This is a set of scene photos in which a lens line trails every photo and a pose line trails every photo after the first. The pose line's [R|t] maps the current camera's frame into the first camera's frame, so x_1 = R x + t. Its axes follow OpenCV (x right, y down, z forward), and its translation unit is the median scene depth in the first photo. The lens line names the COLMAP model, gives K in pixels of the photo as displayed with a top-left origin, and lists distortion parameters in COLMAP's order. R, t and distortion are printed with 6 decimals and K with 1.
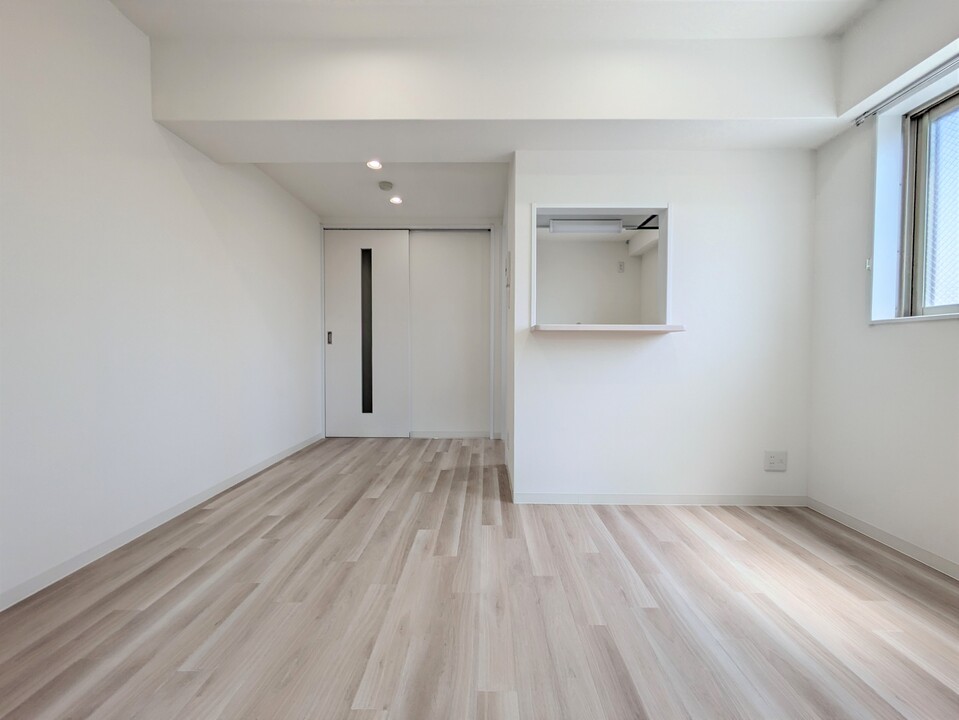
lens RADIAL K [[381.2, 0, 483.9], [0, 381.2, 359.2], [0, 0, 1]] dist [0.000348, 0.000313]
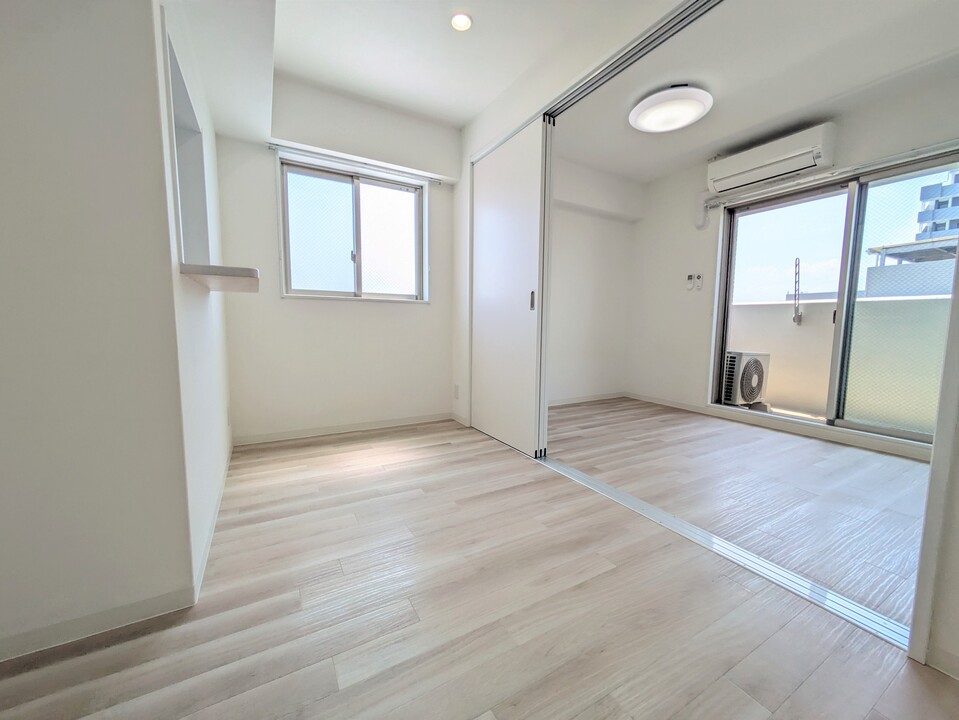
lens RADIAL K [[378.9, 0, 480.5], [0, 378.9, 360.1], [0, 0, 1]] dist [-0.001750, 0.002450]
pose [[-0.503704, -0.093588, 0.858792, -0.541864], [0.004804, 0.993796, 0.111118, -0.008347], [-0.863863, 0.060096, -0.500130, 0.920806]]
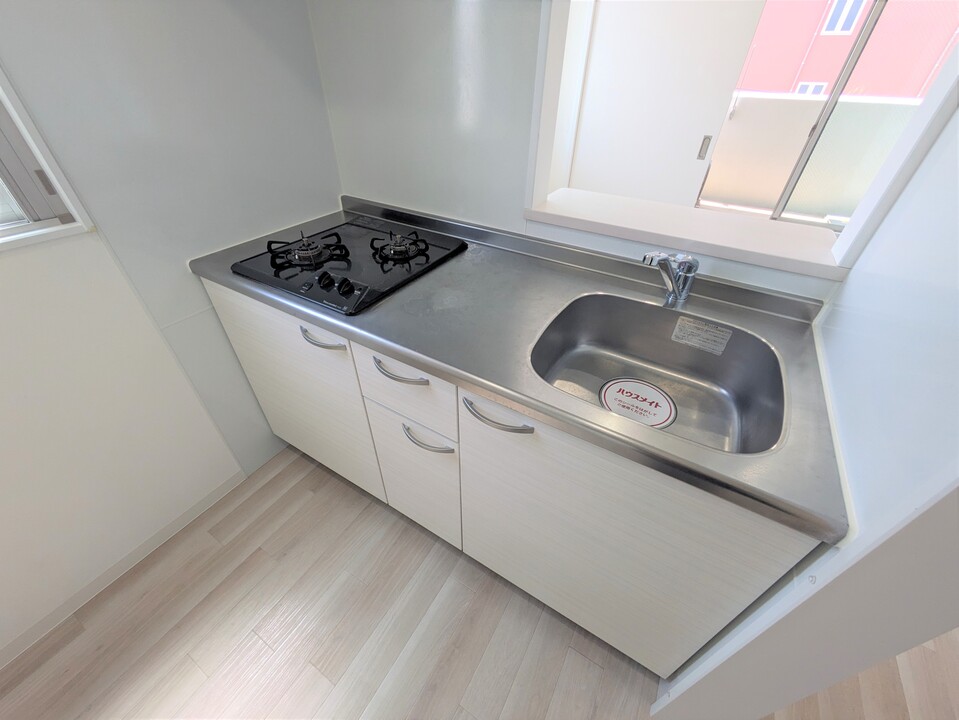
lens RADIAL K [[378.9, 0, 480.5], [0, 378.9, 360.1], [0, 0, 1]] dist [-0.001750, 0.002450]
pose [[-0.861576, -0.329012, 0.386572, 0.270676], [-0.013662, 0.776278, 0.630243, -0.252369], [-0.507445, 0.537721, -0.673317, 1.557053]]
